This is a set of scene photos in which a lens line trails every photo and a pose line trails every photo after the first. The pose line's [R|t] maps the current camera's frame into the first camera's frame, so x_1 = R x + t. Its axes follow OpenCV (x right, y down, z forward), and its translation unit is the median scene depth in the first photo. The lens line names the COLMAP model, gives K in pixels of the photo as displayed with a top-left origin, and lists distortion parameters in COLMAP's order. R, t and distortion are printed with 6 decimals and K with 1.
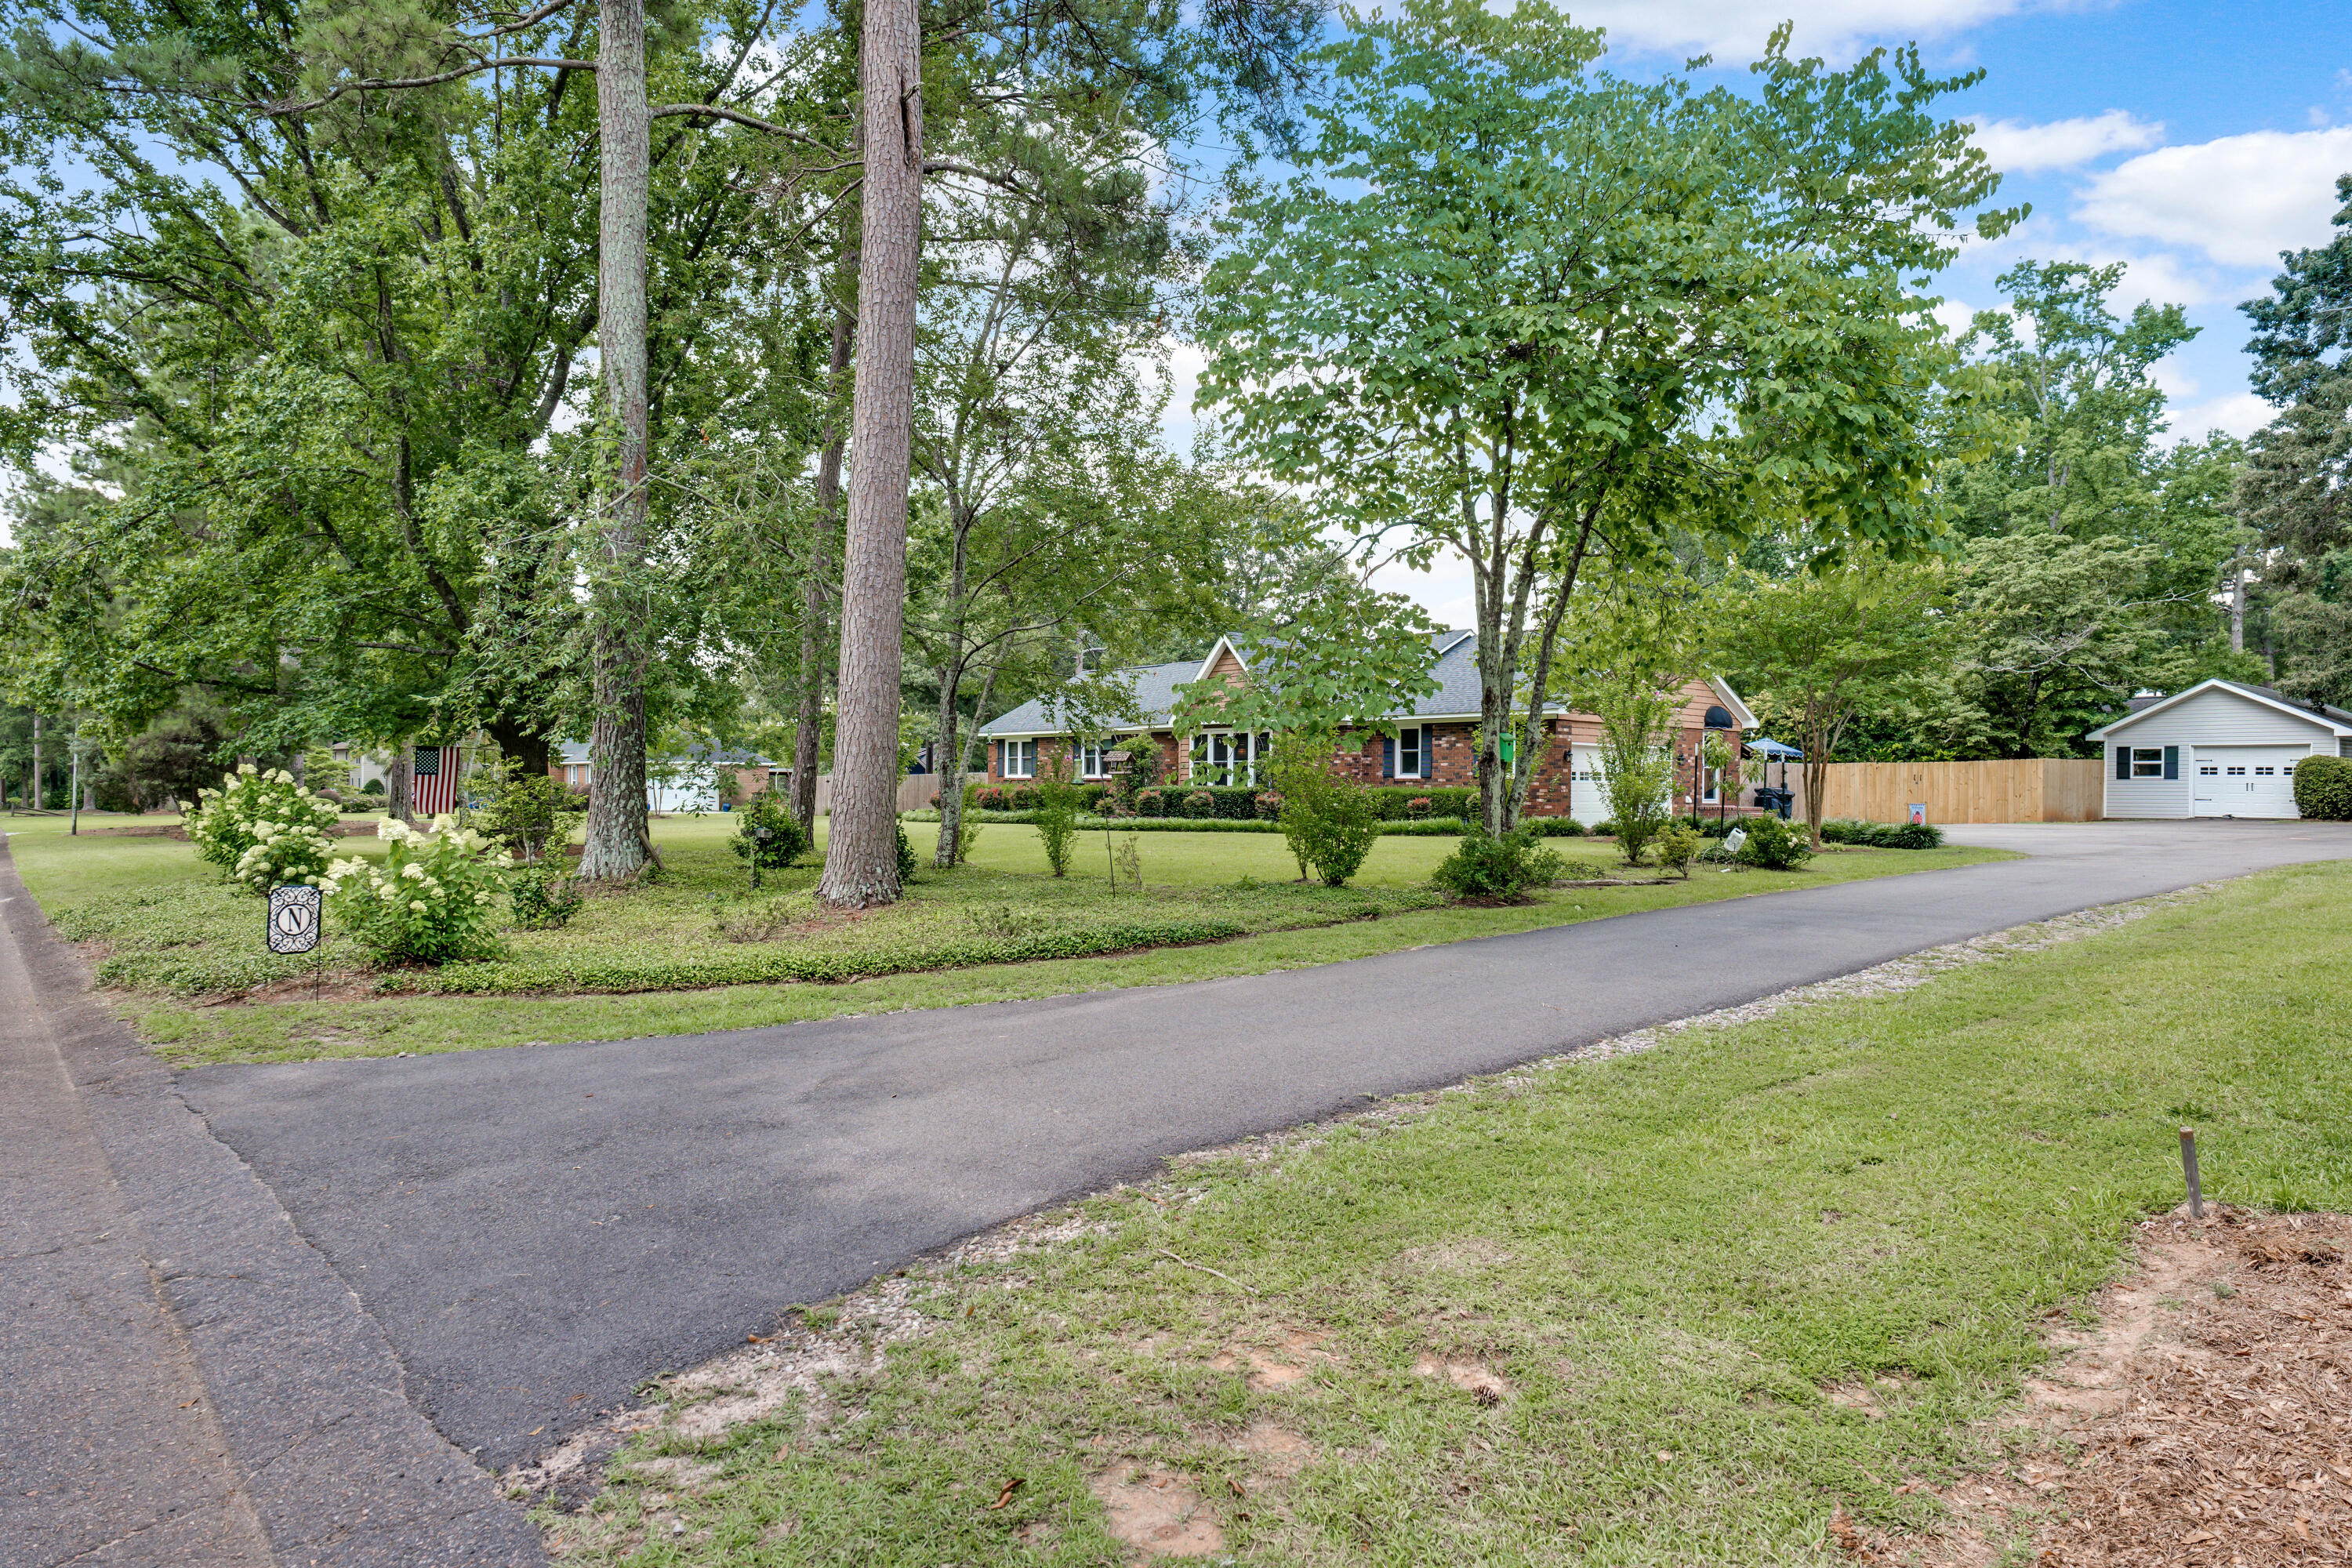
lens RADIAL K [[1406.5, 0, 1163.2], [0, 1406.5, 789.1], [0, 0, 1]] dist [-0.041875, -0.000641]
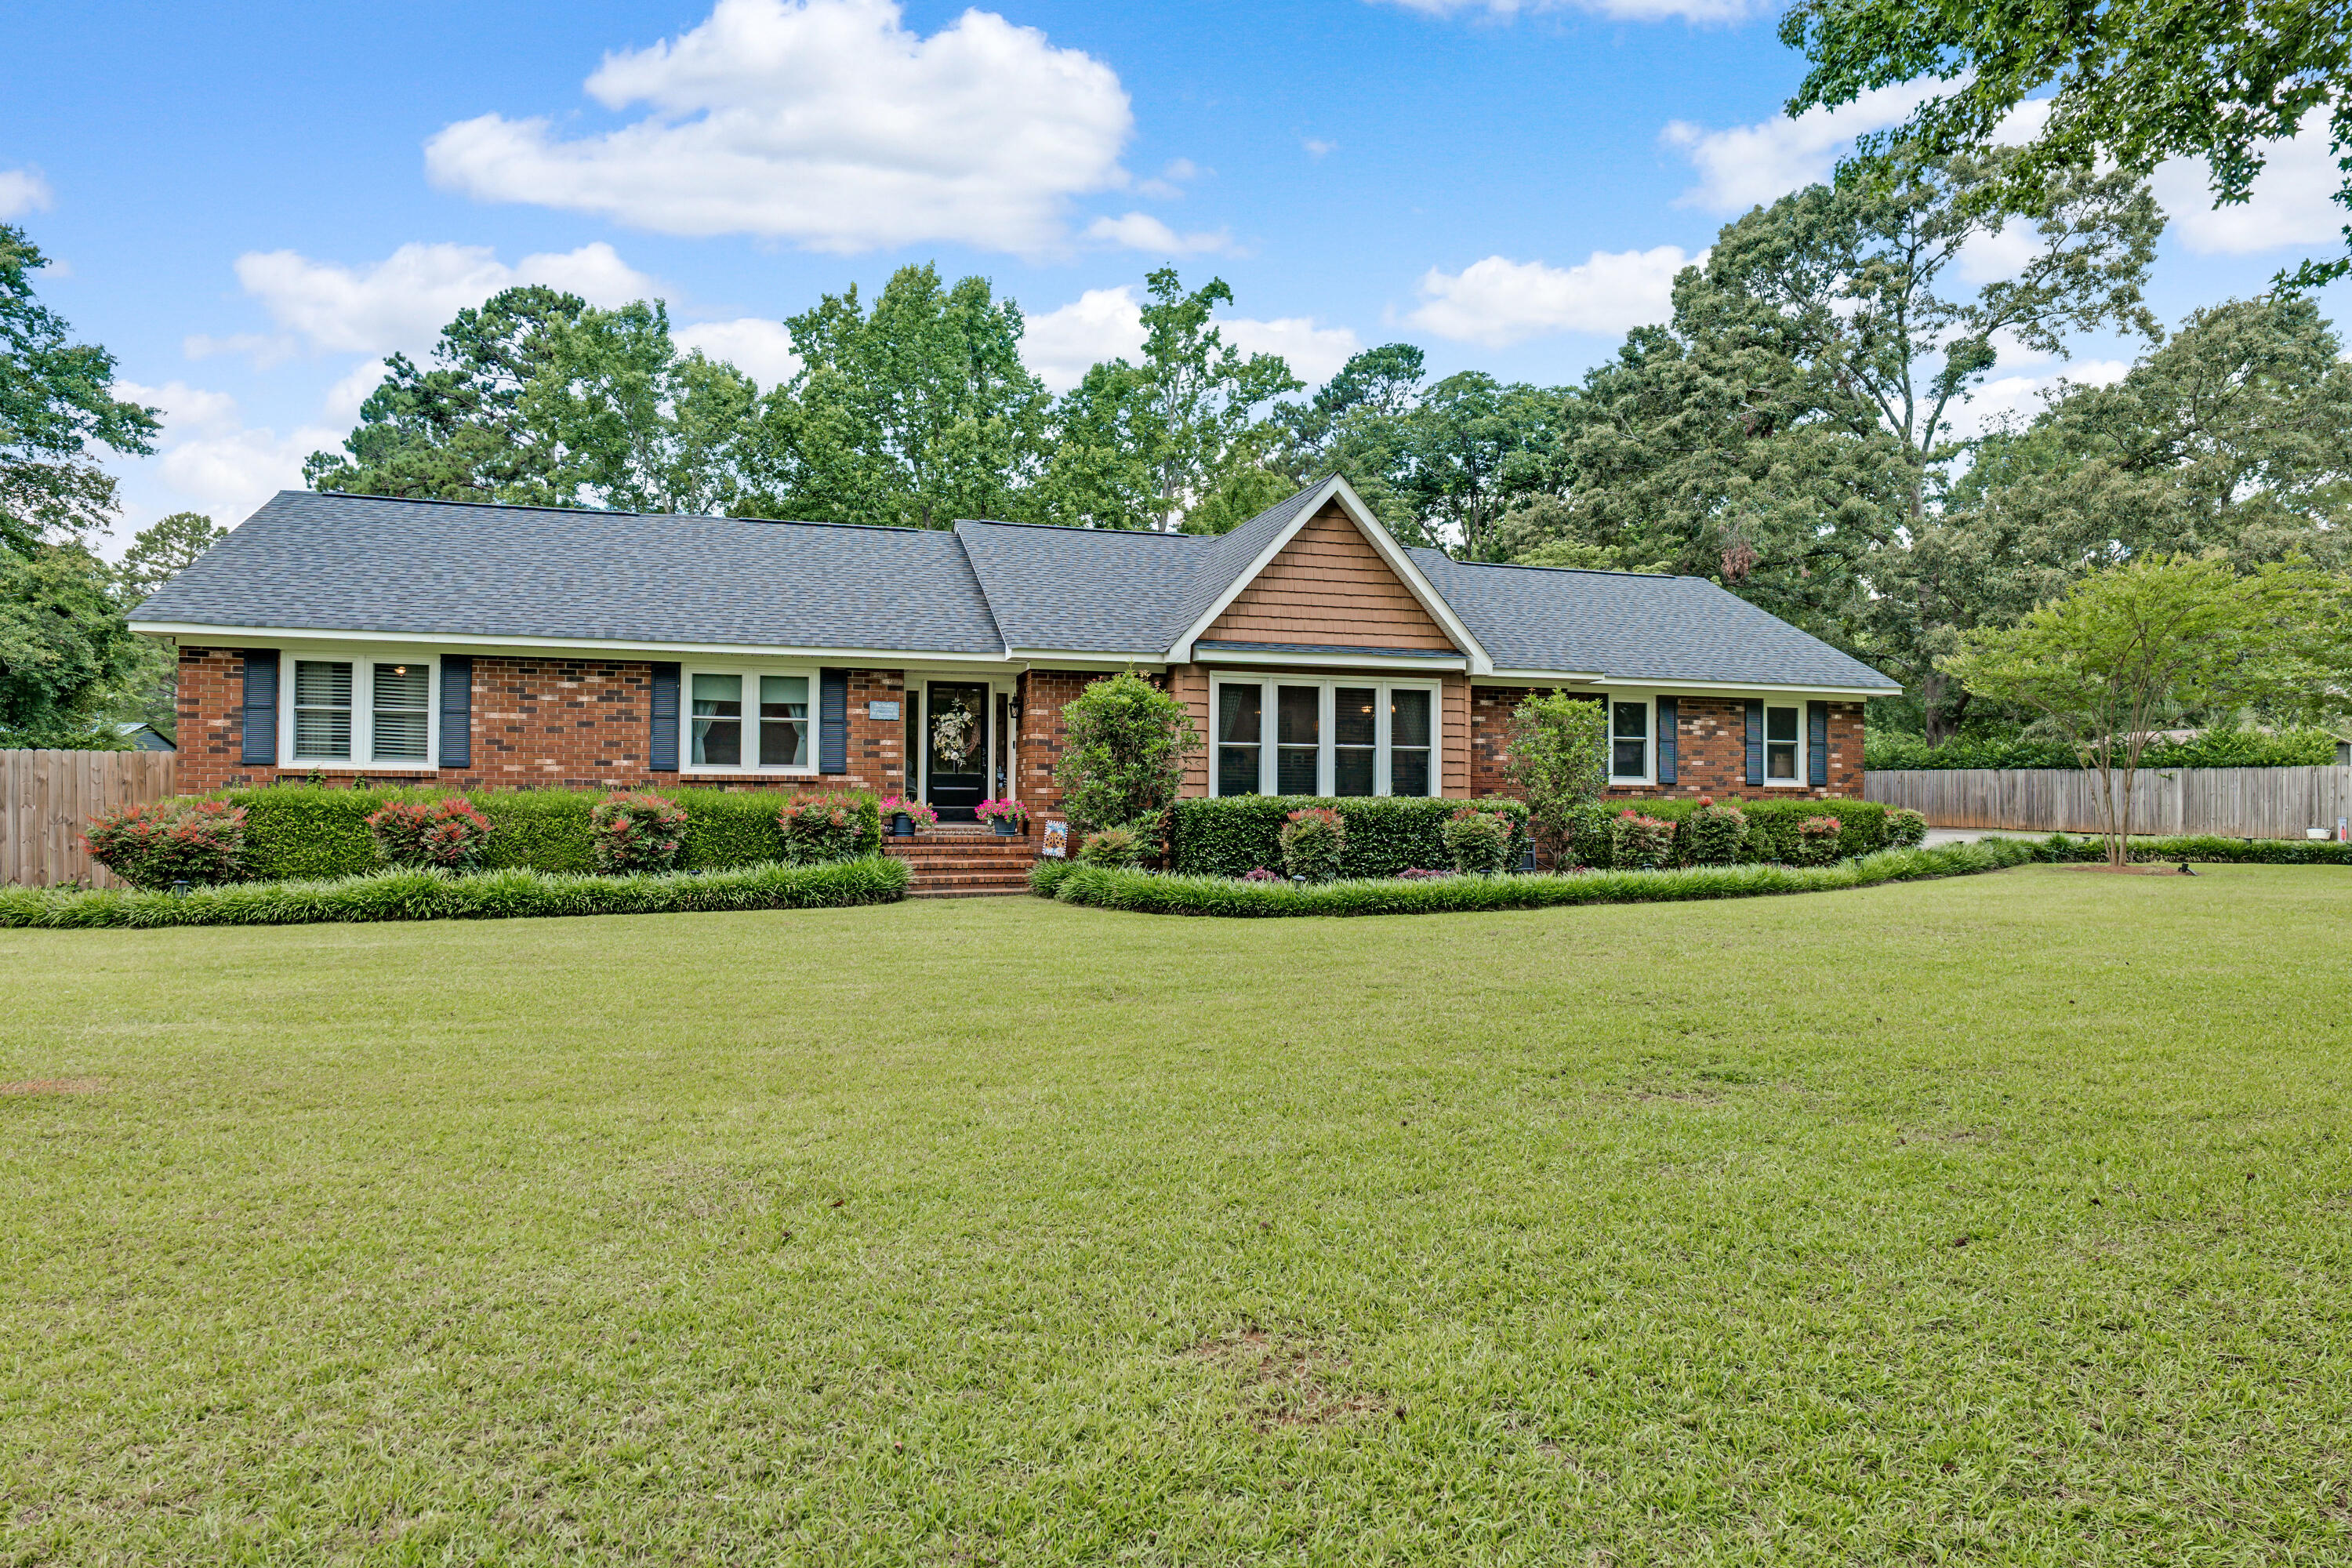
lens RADIAL K [[1375.2, 0, 1187.4], [0, 1375.2, 782.8], [0, 0, 1]] dist [-0.033856, 0.030223]
pose [[0.403365, 0.007933, 0.915005, -0.408388], [-0.002180, 0.999968, -0.007708, -0.003340], [-0.915037, 0.001115, 0.403369, 0.876270]]
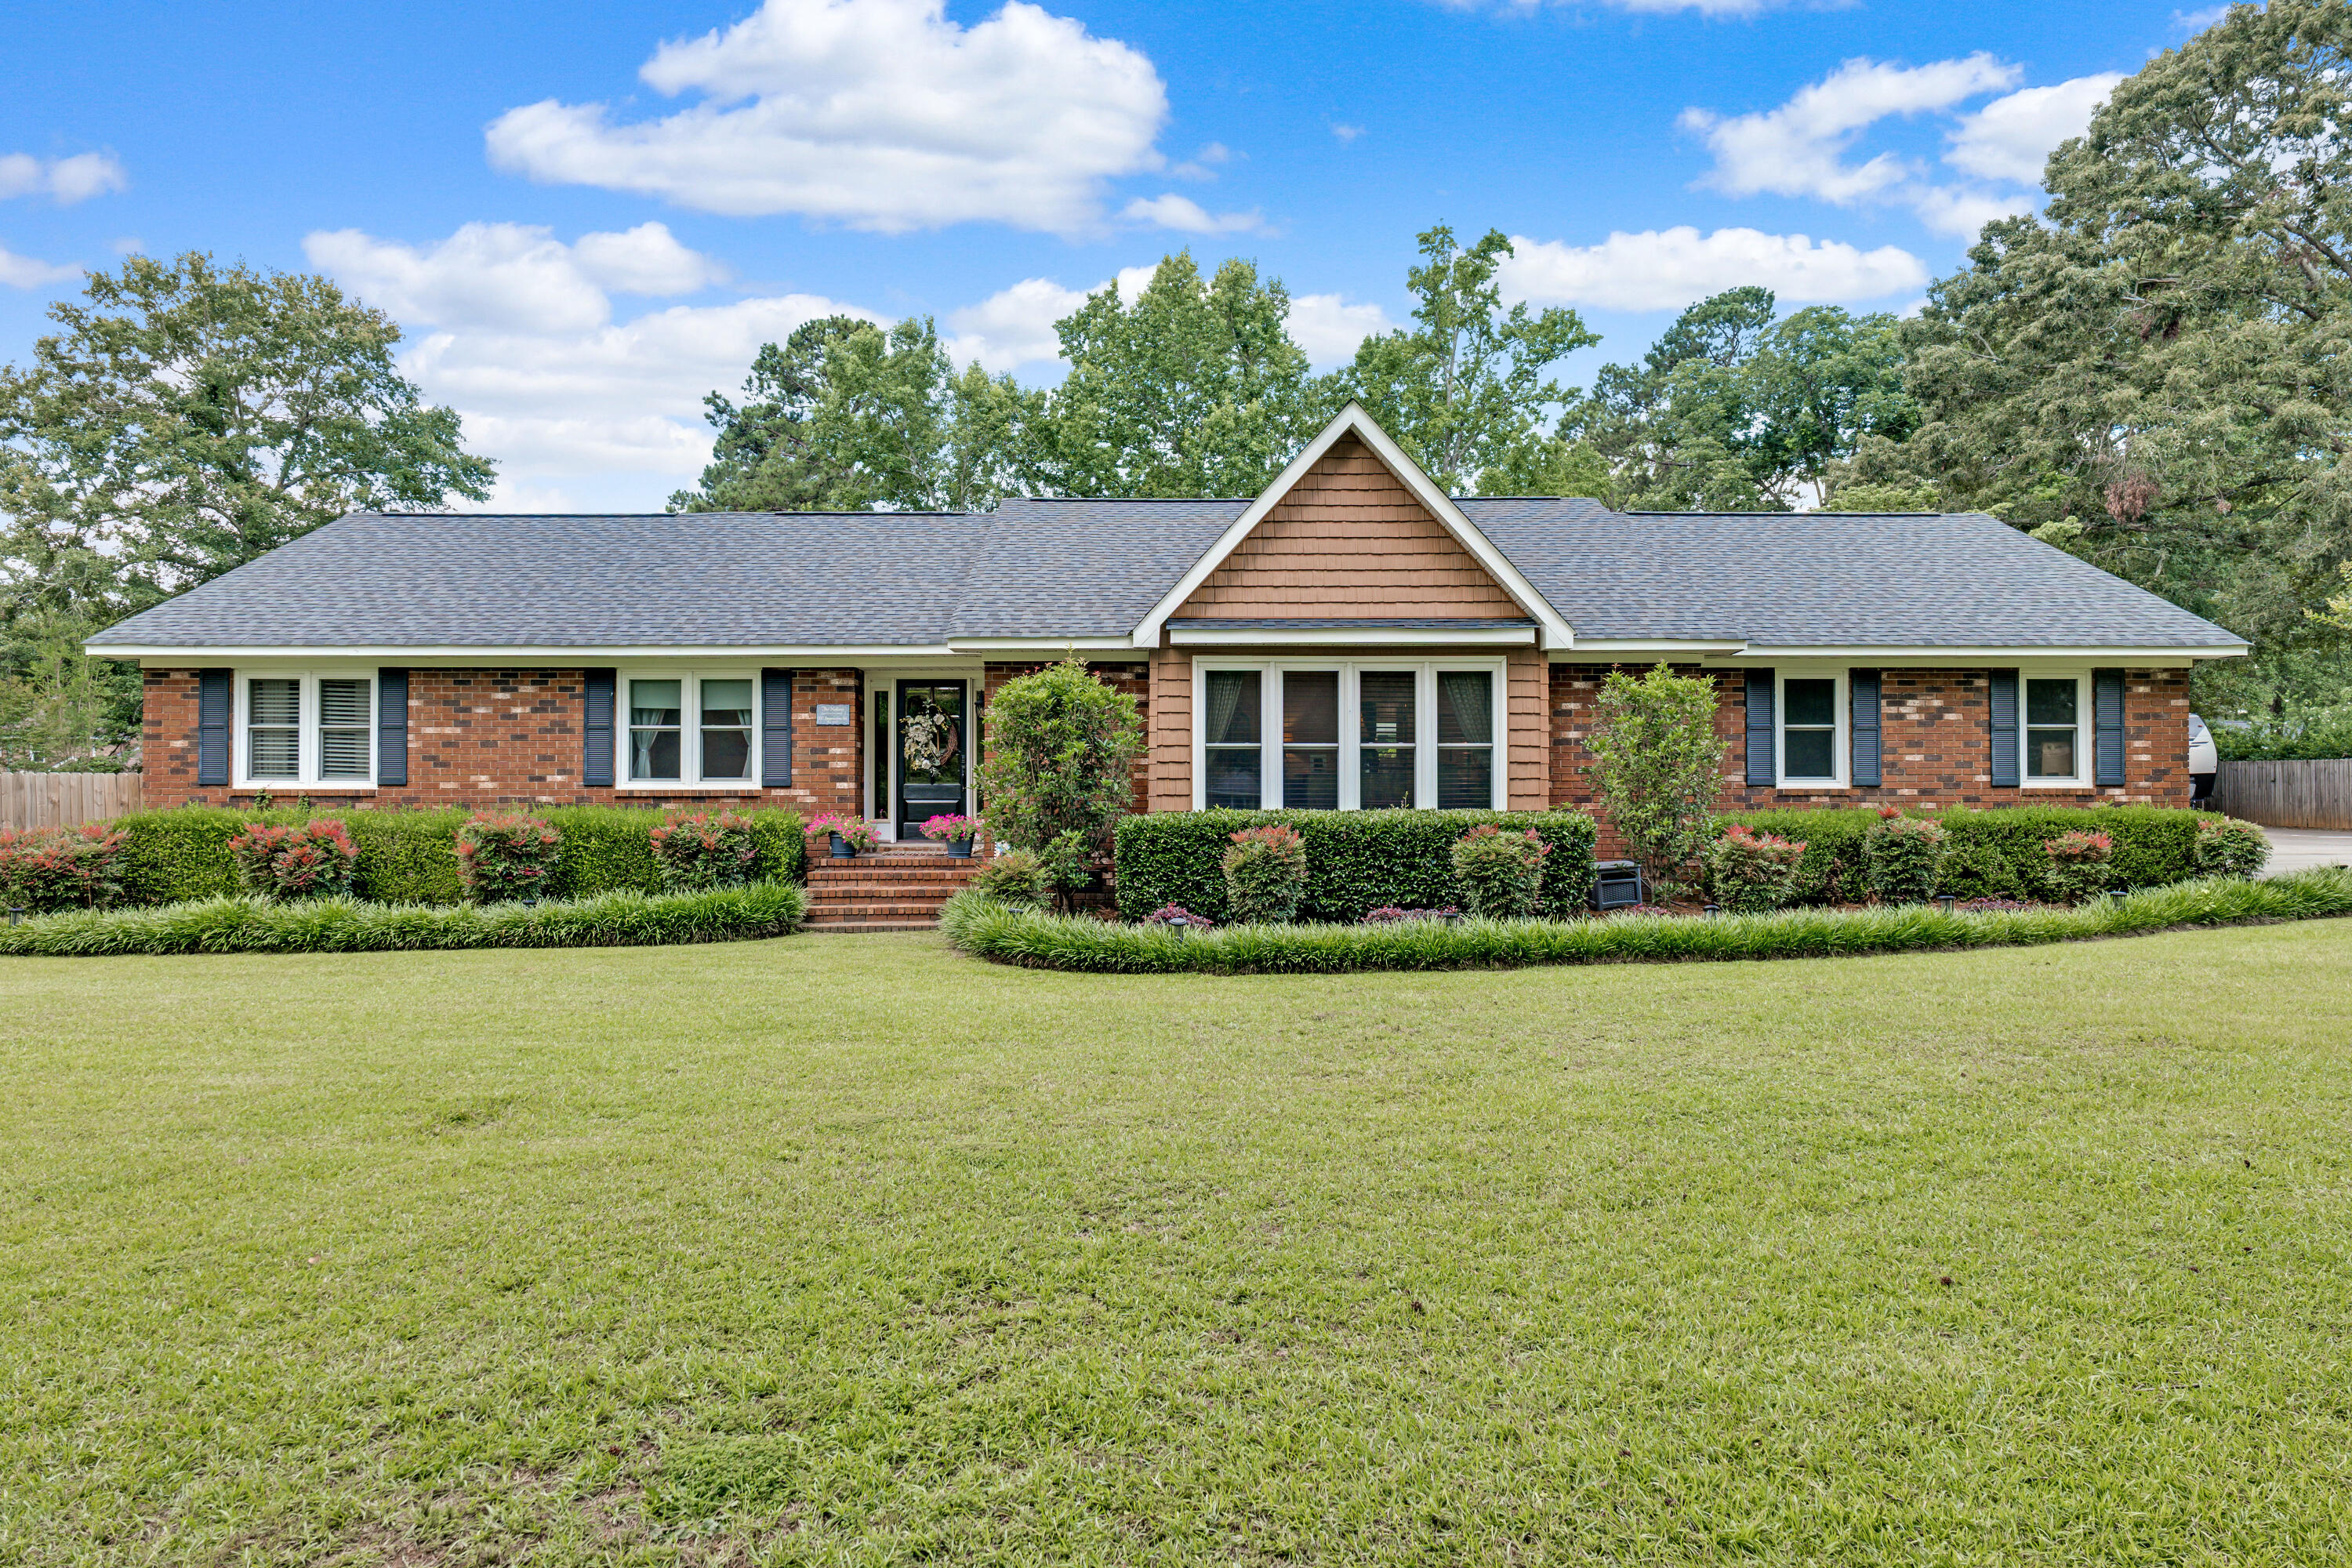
lens RADIAL K [[1375.2, 0, 1187.4], [0, 1375.2, 782.8], [0, 0, 1]] dist [-0.033856, 0.030223]
pose [[0.643737, 0.001609, 0.765245, -0.271136], [0.006949, 0.999944, -0.007948, -0.006814], [-0.765215, 0.010434, 0.643690, 0.814196]]
